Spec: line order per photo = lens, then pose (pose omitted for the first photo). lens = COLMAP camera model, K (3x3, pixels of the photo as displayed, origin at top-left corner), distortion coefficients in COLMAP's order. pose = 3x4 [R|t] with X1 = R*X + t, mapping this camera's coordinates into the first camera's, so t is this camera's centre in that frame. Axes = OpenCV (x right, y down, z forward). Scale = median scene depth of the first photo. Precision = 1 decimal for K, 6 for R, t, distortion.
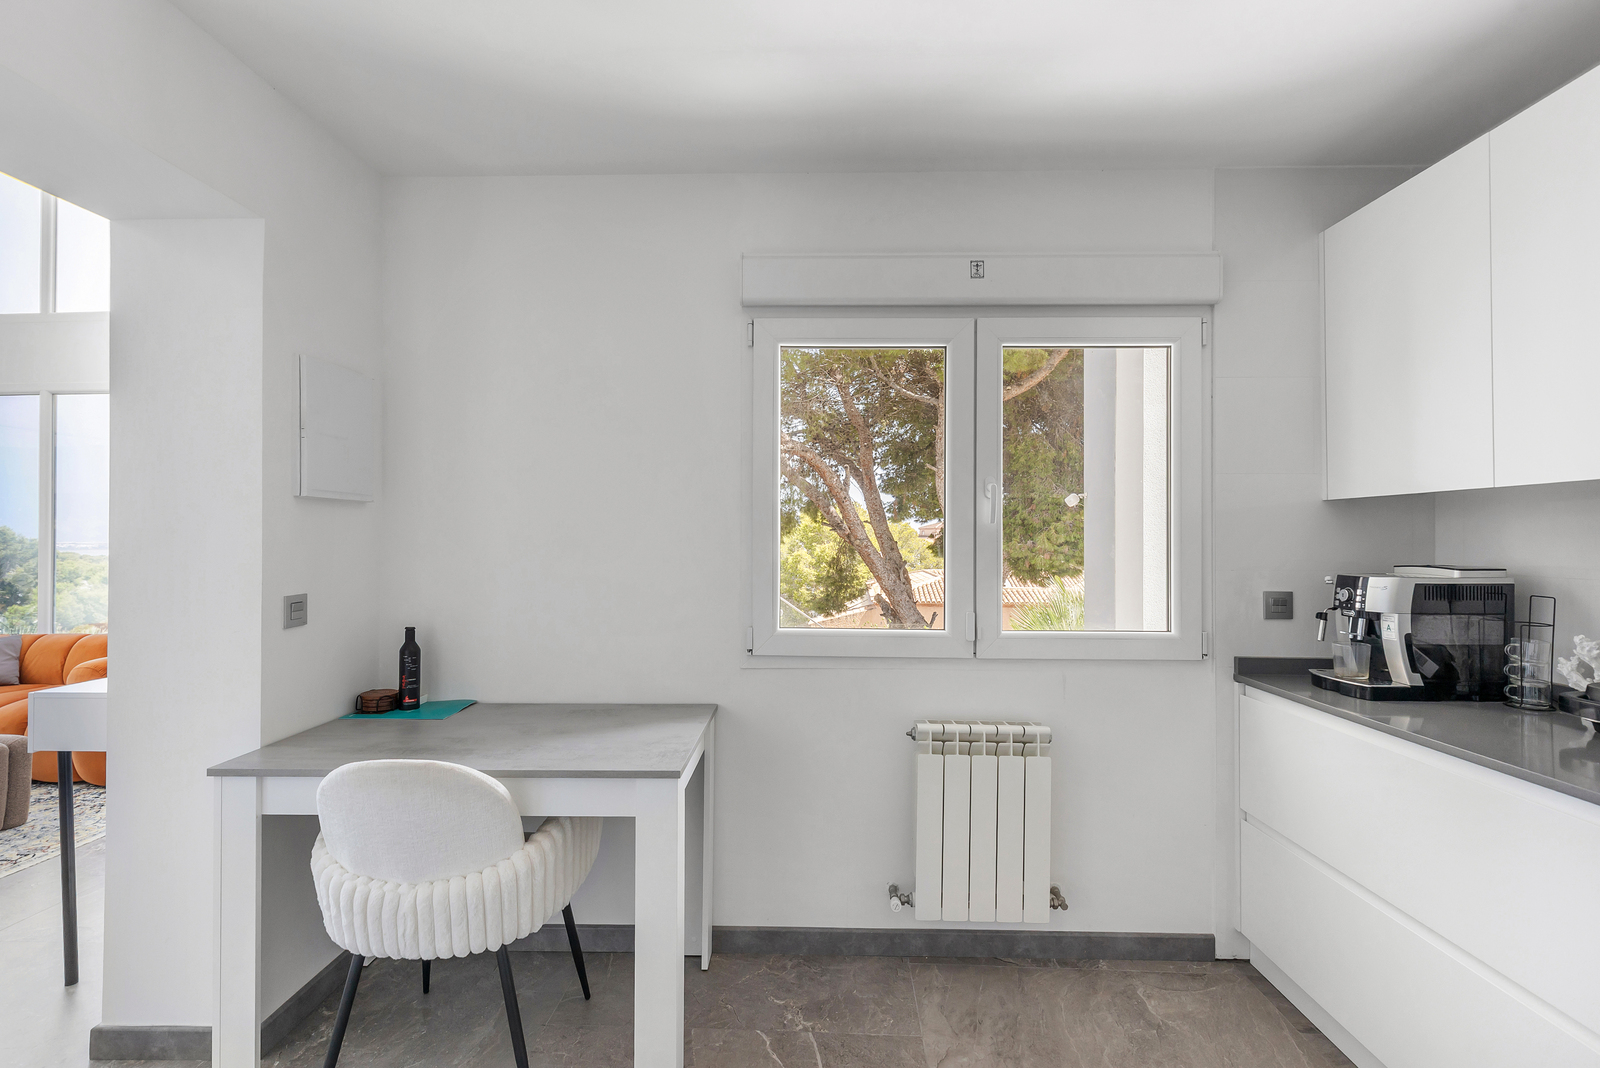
lens RADIAL K [[715.5, 0, 800.0], [0, 715.5, 534.0], [0, 0, 1]] dist [0.009391, -0.000316]
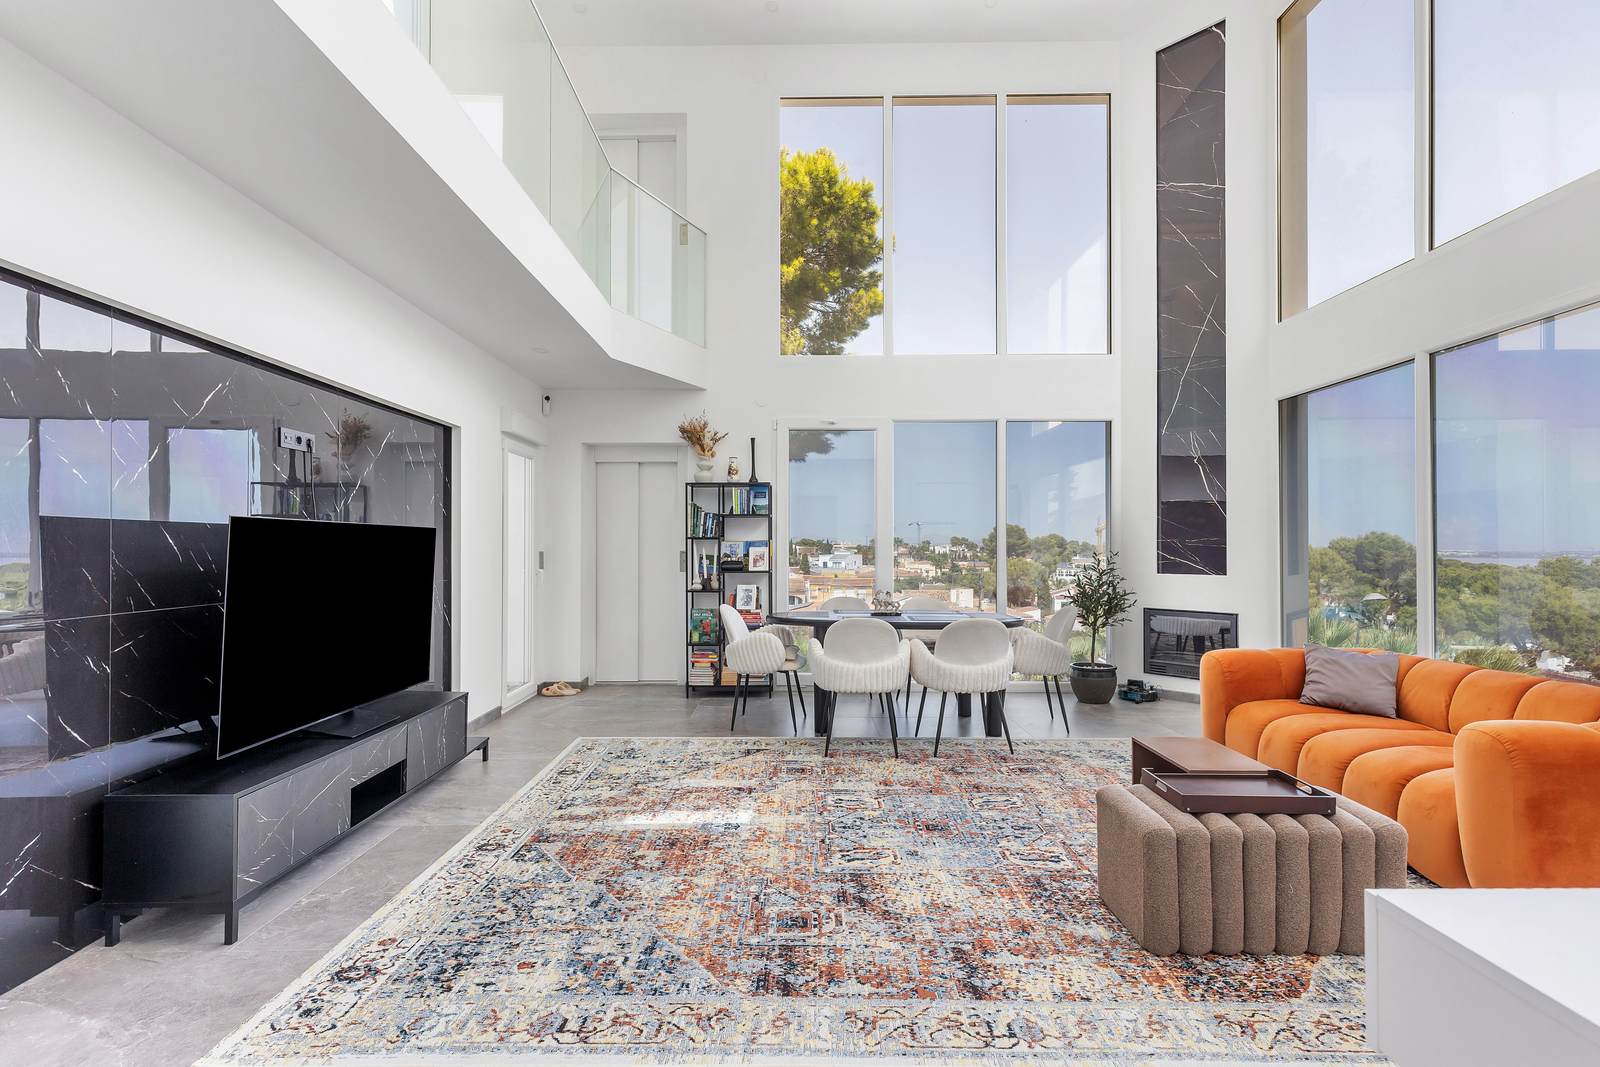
lens RADIAL K [[715.5, 0, 800.0], [0, 715.5, 533.5], [0, 0, 1]] dist [0.009391, -0.000316]
pose [[0.044945, -0.017611, -0.998834, -0.316372], [0.004978, 0.999836, -0.017405, 0.017210], [0.998977, -0.004190, 0.045025, 0.311151]]
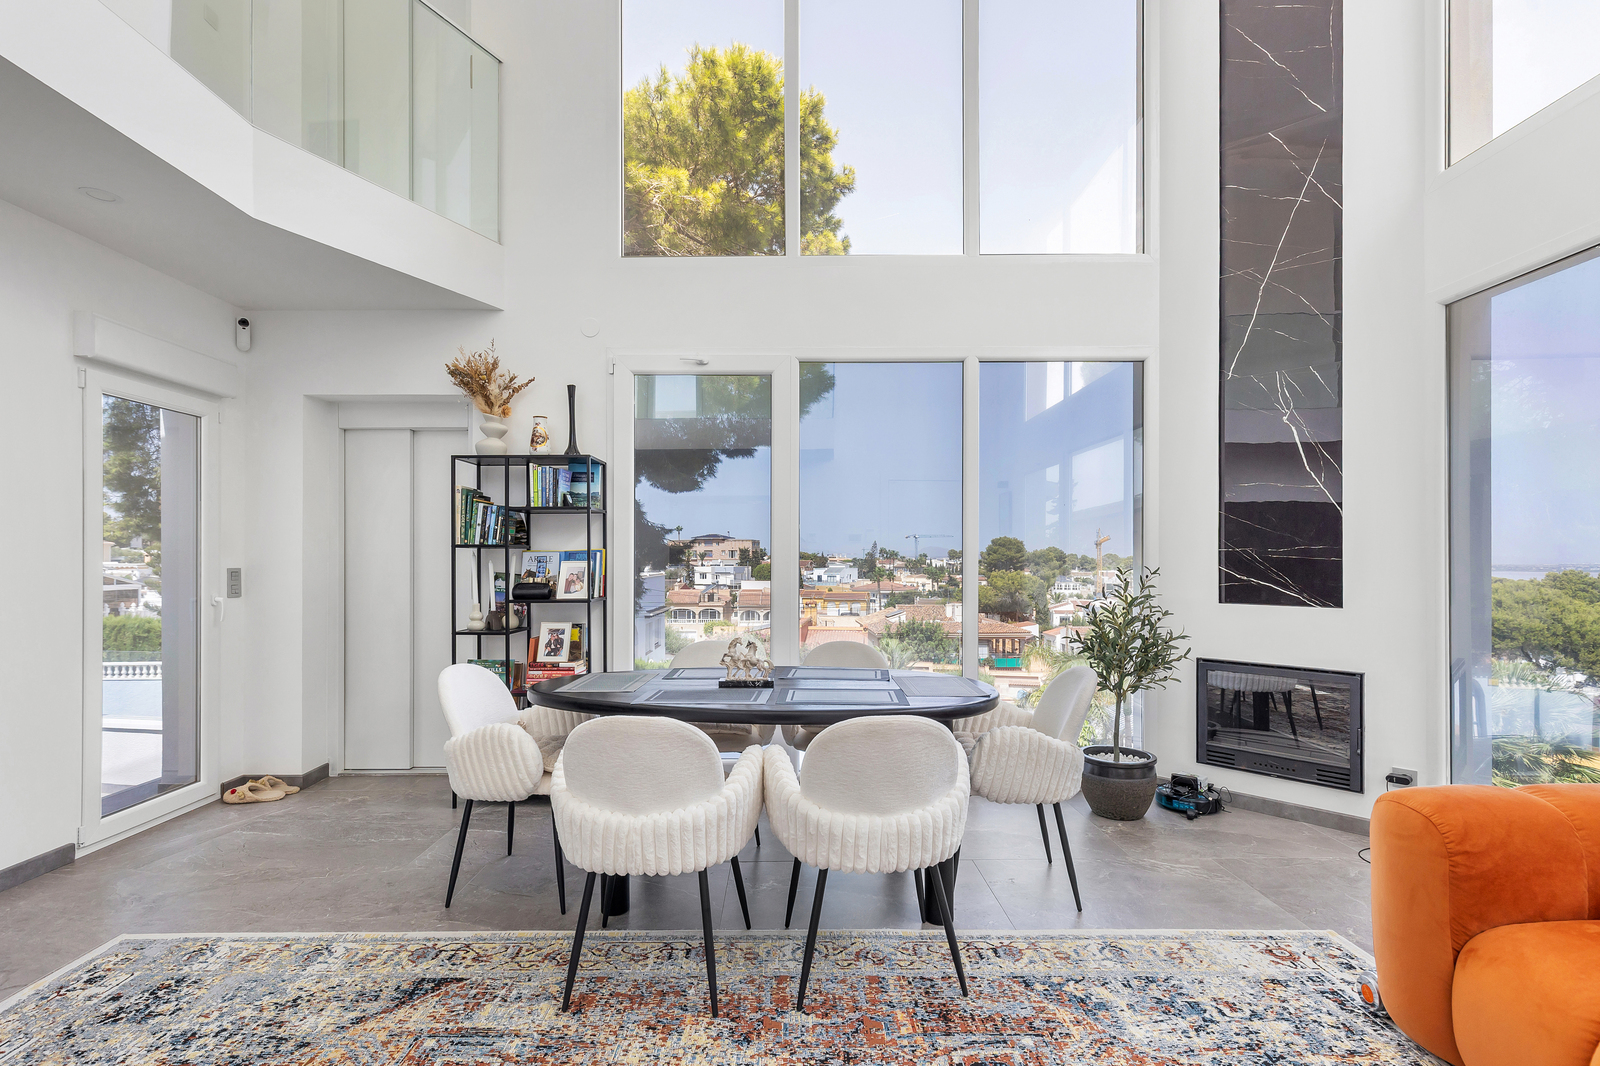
lens RADIAL K [[734.2, 0, 797.0], [0, 734.2, 555.4], [0, 0, 1]] dist [0.005880, 0.000041]
pose [[0.050771, -0.005438, -0.998696, -0.780599], [0.005457, 0.999972, -0.005167, 0.018595], [0.998695, -0.005188, 0.050799, 0.498623]]
